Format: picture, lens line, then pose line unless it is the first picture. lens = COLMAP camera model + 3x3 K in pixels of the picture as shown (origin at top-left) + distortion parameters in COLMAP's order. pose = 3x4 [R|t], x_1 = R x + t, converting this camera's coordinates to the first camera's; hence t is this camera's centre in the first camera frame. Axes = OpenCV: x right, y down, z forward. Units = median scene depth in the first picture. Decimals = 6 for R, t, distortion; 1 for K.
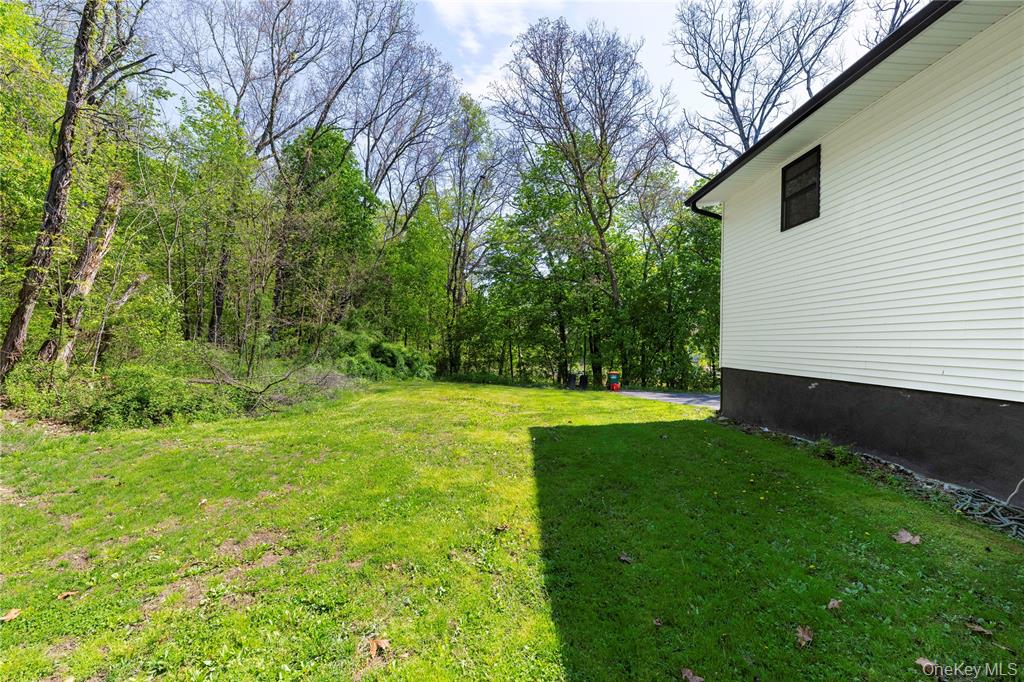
lens RADIAL K [[407.9, 0, 513.9], [0, 407.9, 336.5], [0, 0, 1]] dist [-0.001785, 0.000595]
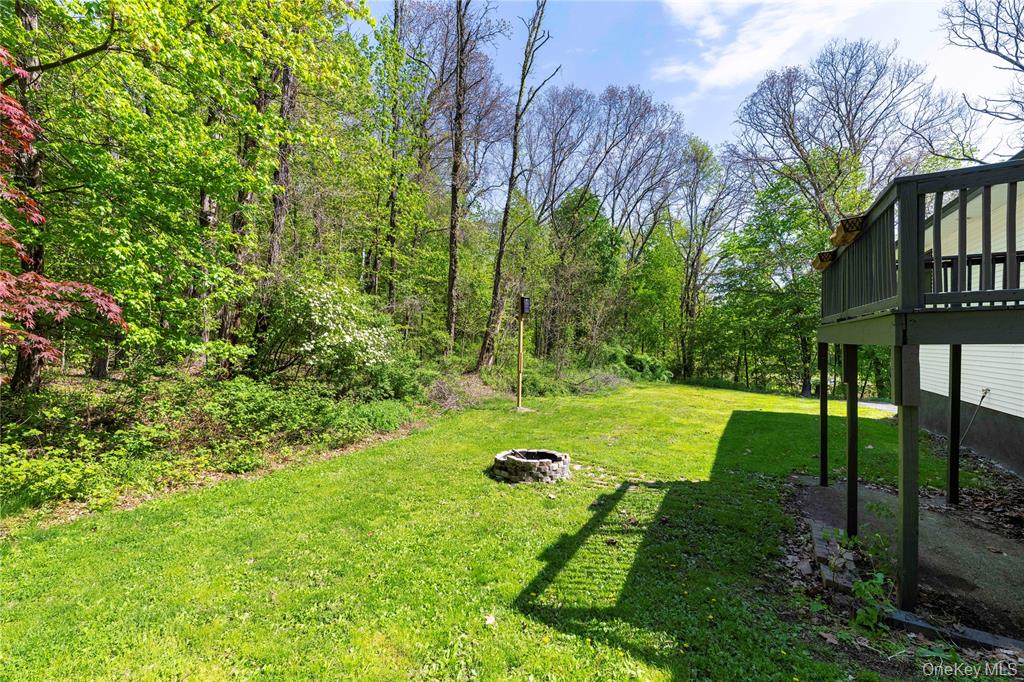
lens RADIAL K [[407.9, 0, 510.8], [0, 407.9, 341.9], [0, 0, 1]] dist [-0.001785, 0.000595]
pose [[0.850779, -0.003382, -0.525512, 0.042195], [0.008709, 0.999933, 0.007664, -0.030489], [0.525451, -0.011097, 0.850751, -0.307808]]
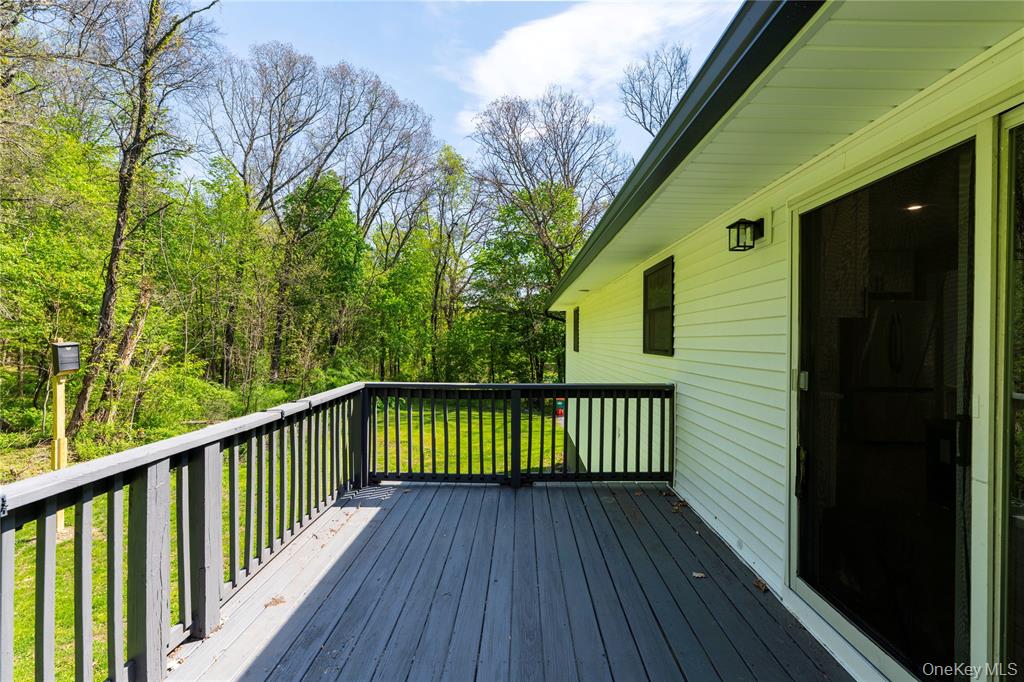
lens RADIAL K [[407.9, 0, 511.5], [0, 407.9, 336.4], [0, 0, 1]] dist [-0.001785, 0.000595]
pose [[0.999288, -0.000341, -0.037717, 0.127162], [0.000803, 0.999925, 0.012250, -0.098209], [0.037710, -0.012272, 0.999213, -0.136437]]
